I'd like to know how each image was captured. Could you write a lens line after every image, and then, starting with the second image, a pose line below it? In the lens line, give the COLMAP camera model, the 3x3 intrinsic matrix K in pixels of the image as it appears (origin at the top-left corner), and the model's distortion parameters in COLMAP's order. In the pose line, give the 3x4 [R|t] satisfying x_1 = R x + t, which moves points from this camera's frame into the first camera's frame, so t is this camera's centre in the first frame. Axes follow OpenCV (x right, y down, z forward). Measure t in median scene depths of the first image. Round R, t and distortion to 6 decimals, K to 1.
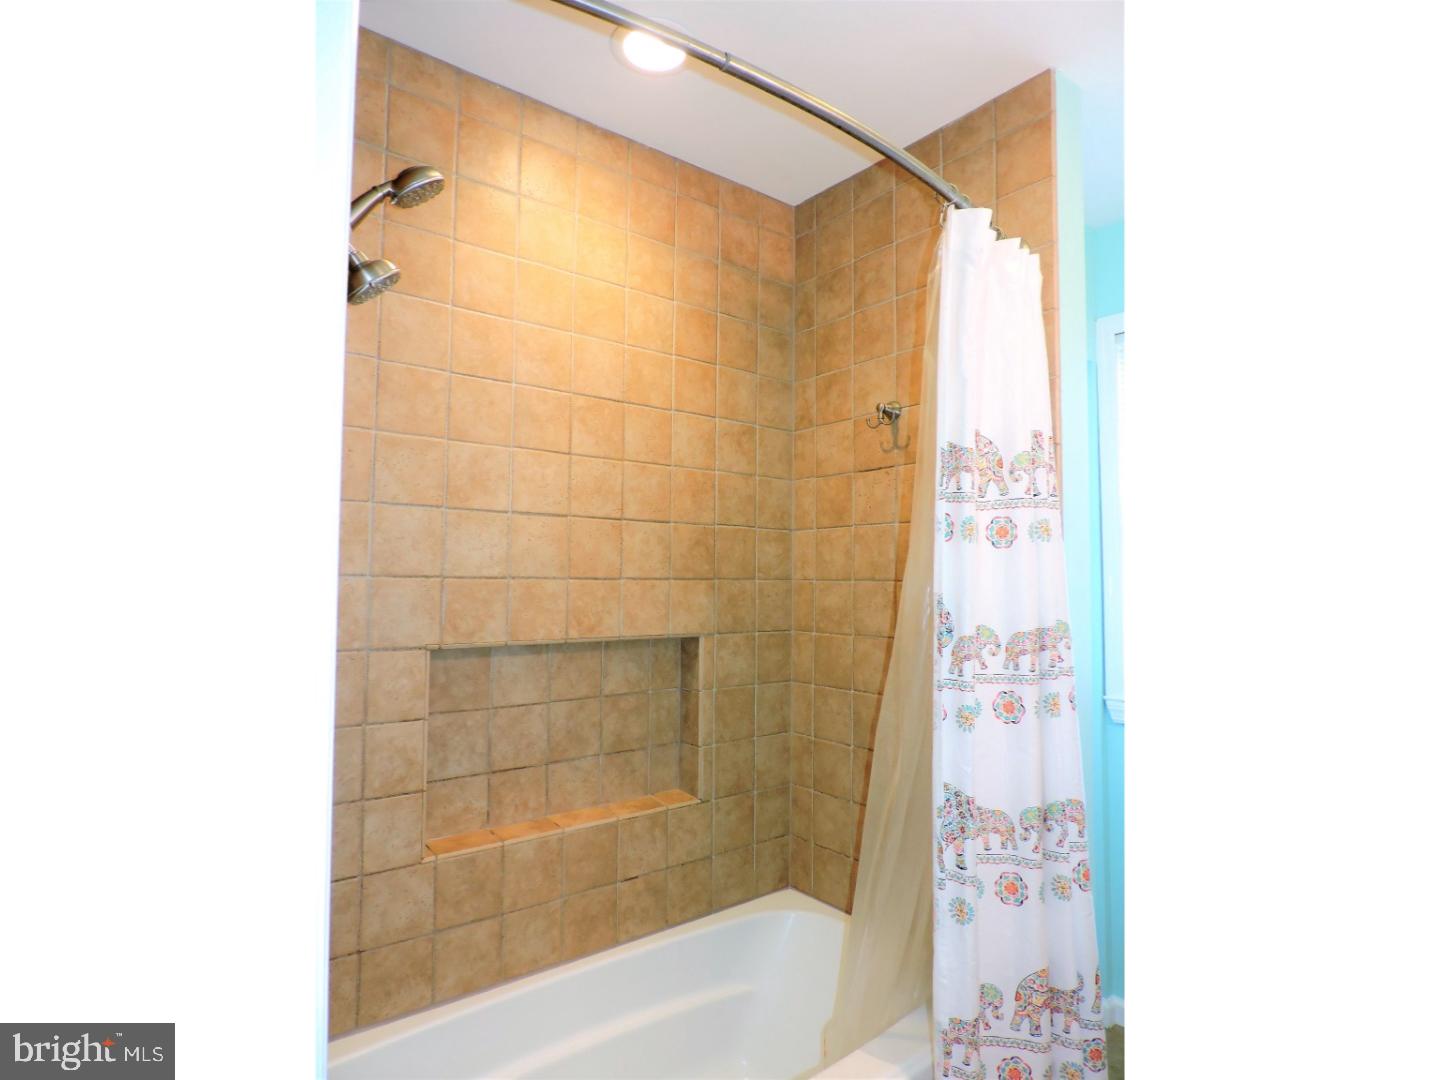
lens RADIAL K [[1028.0, 0, 720.1], [0, 1028.0, 534.0], [0, 0, 1]] dist [-0.015026, 0.002711]
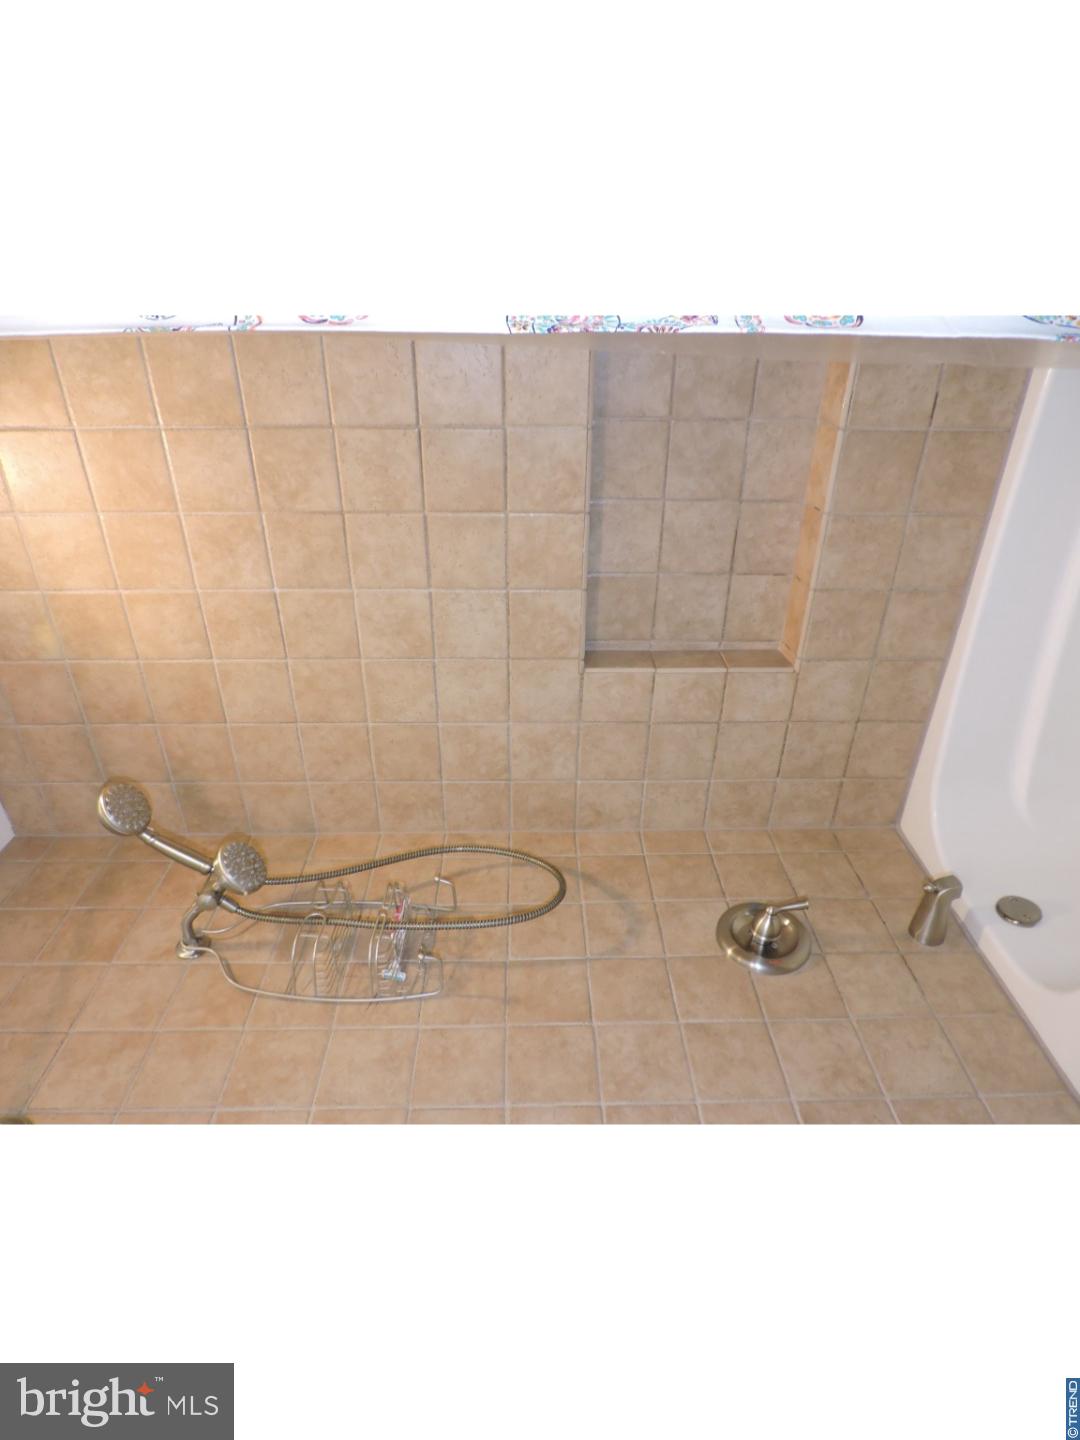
lens RADIAL K [[1028.0, 0, 547.8], [0, 1028.0, 719.4], [0, 0, 1]] dist [-0.015026, 0.002711]
pose [[0.025531, -0.110794, -0.993515, 0.617630], [0.997503, -0.062647, 0.032620, 0.040740], [-0.065855, -0.991867, 0.108918, 0.783289]]
